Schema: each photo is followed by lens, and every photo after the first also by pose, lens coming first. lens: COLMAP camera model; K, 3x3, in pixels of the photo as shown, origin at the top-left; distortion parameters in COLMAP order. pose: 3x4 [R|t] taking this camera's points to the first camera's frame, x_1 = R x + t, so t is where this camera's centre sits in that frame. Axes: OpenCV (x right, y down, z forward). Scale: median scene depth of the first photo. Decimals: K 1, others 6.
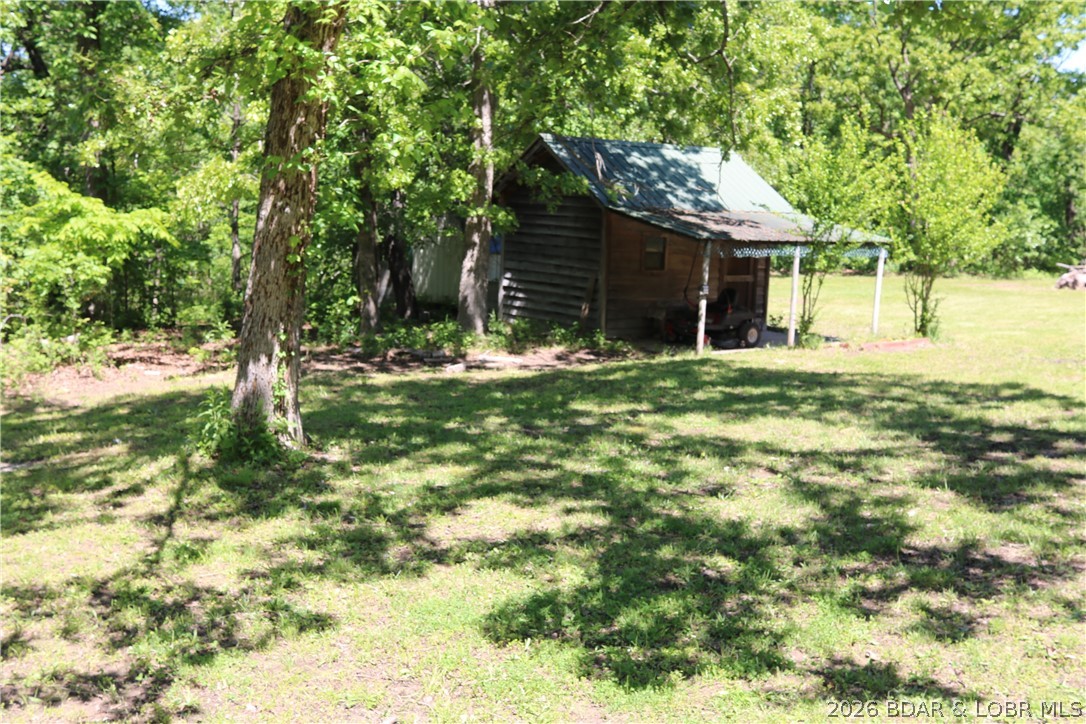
lens RADIAL K [[1198.1, 0, 543.9], [0, 1198.1, 359.4], [0, 0, 1]] dist [-0.084540, 0.000000]
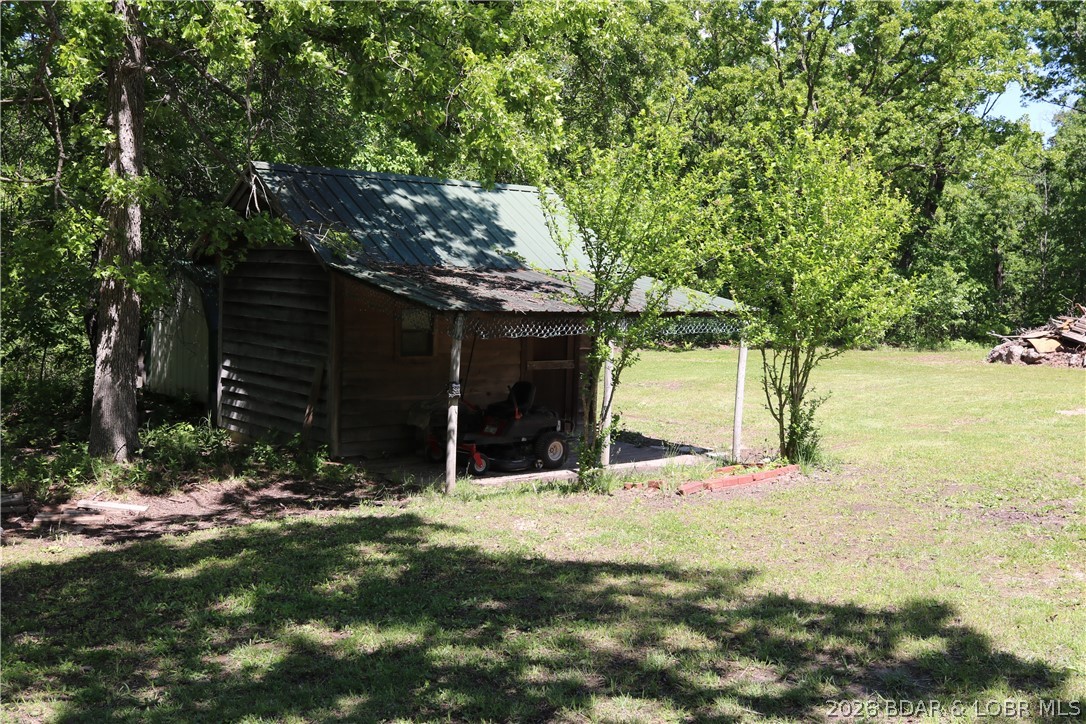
lens RADIAL K [[1198.1, 0, 540.8], [0, 1198.1, 364.0], [0, 0, 1]] dist [-0.084540, 0.000000]
pose [[0.998644, -0.009136, 0.051254, 0.122969], [0.011892, 0.998485, -0.053729, -0.030801], [-0.050685, 0.054265, 0.997239, 0.296504]]
